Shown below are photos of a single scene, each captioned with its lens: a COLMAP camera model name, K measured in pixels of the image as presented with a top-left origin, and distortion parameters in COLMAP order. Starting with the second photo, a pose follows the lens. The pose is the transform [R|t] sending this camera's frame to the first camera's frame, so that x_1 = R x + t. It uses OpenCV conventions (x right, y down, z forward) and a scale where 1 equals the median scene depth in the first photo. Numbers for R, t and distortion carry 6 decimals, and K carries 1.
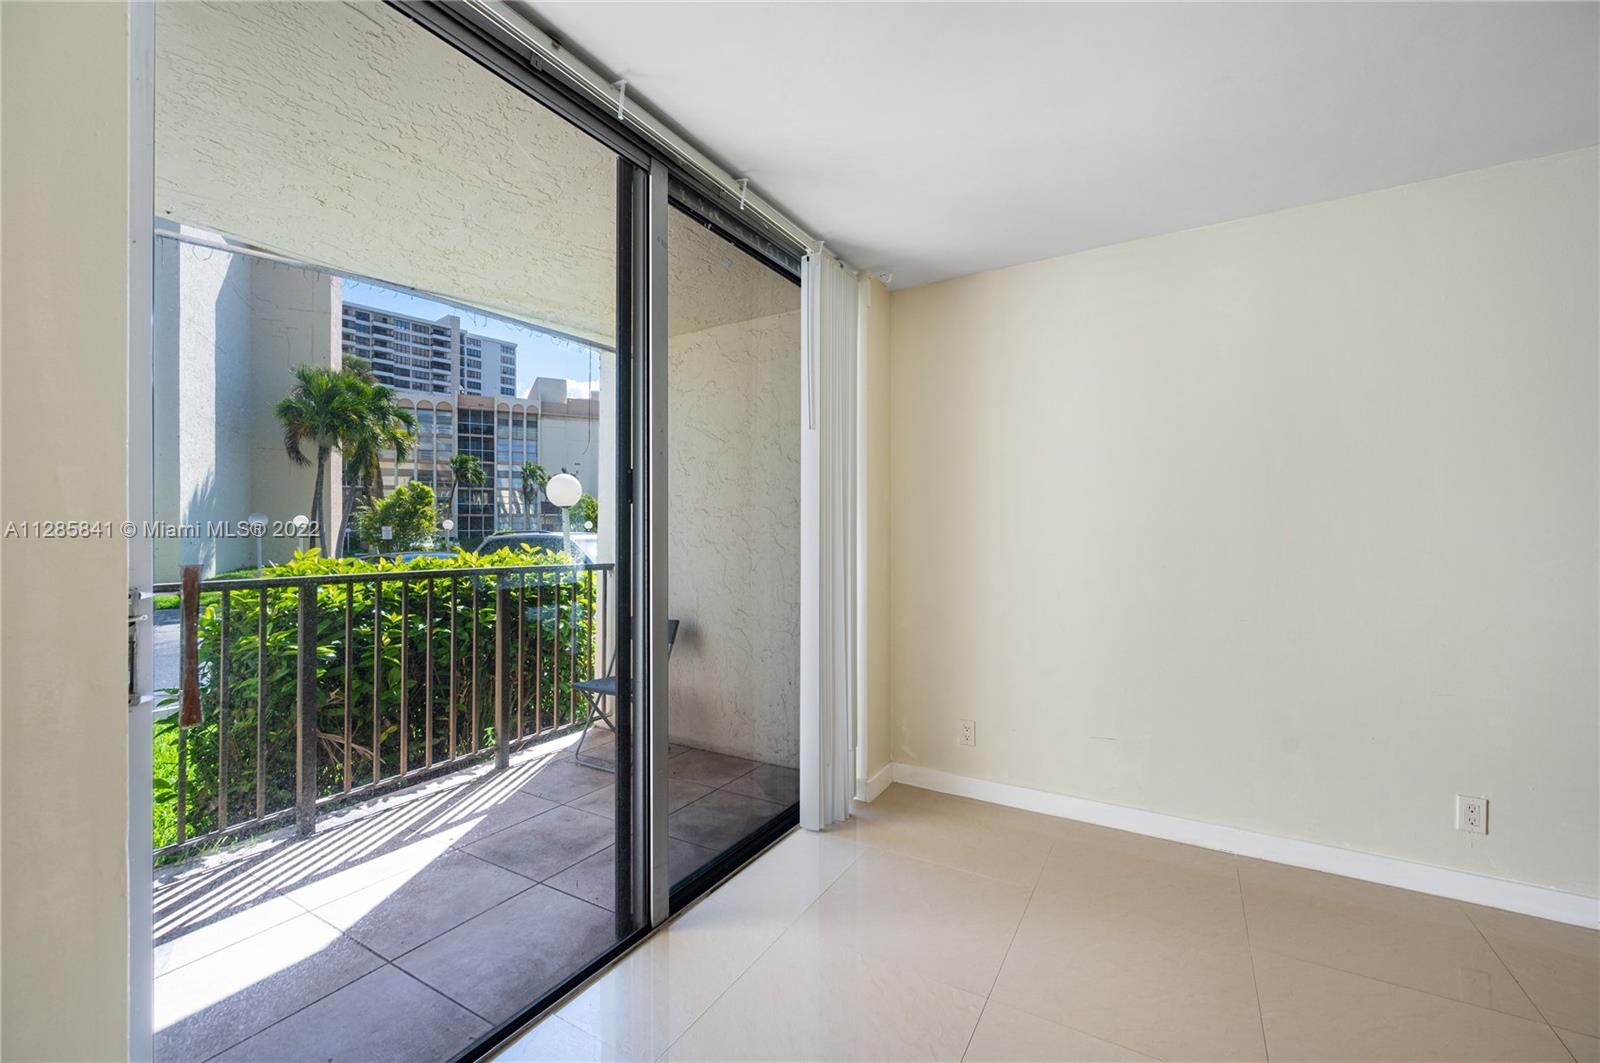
lens RADIAL K [[638.8, 0, 808.5], [0, 638.8, 543.3], [0, 0, 1]] dist [0.001900, 0.000052]
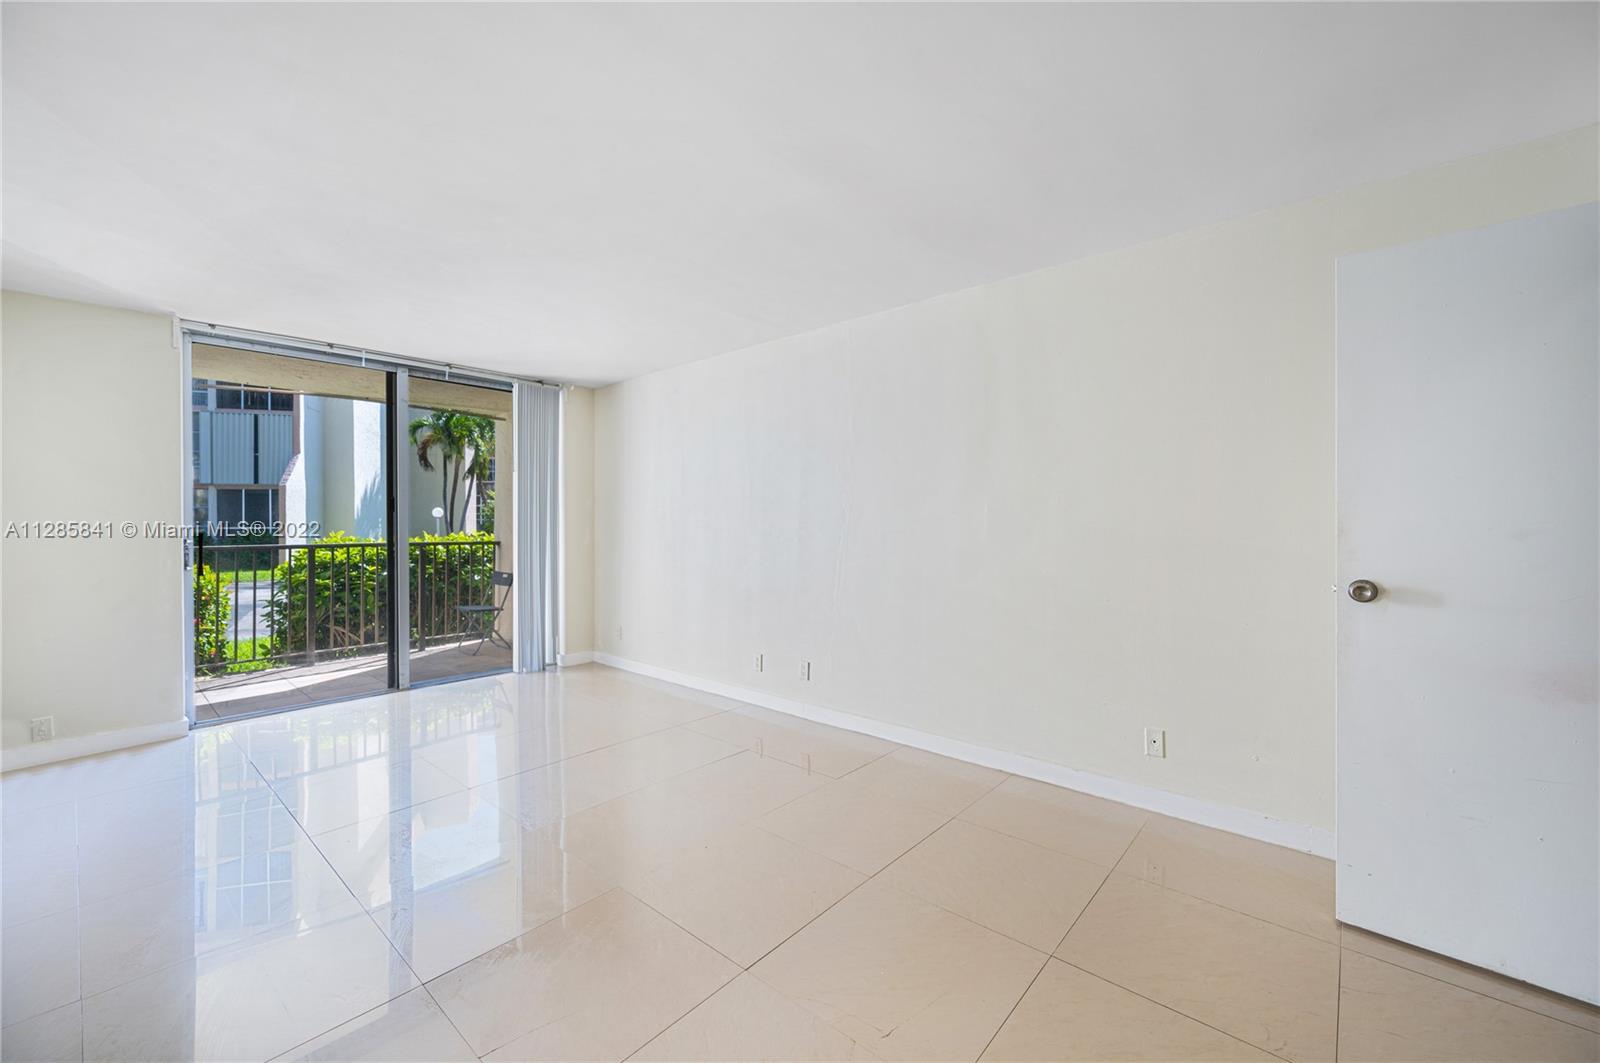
lens RADIAL K [[638.3, 0, 804.8], [0, 638.3, 528.7], [0, 0, 1]] dist [0.000608, 0.000251]
pose [[0.980102, -0.001807, -0.198484, 1.013385], [0.002273, 0.999995, 0.002120, -0.002676], [0.198480, -0.002529, 0.980102, -0.614312]]
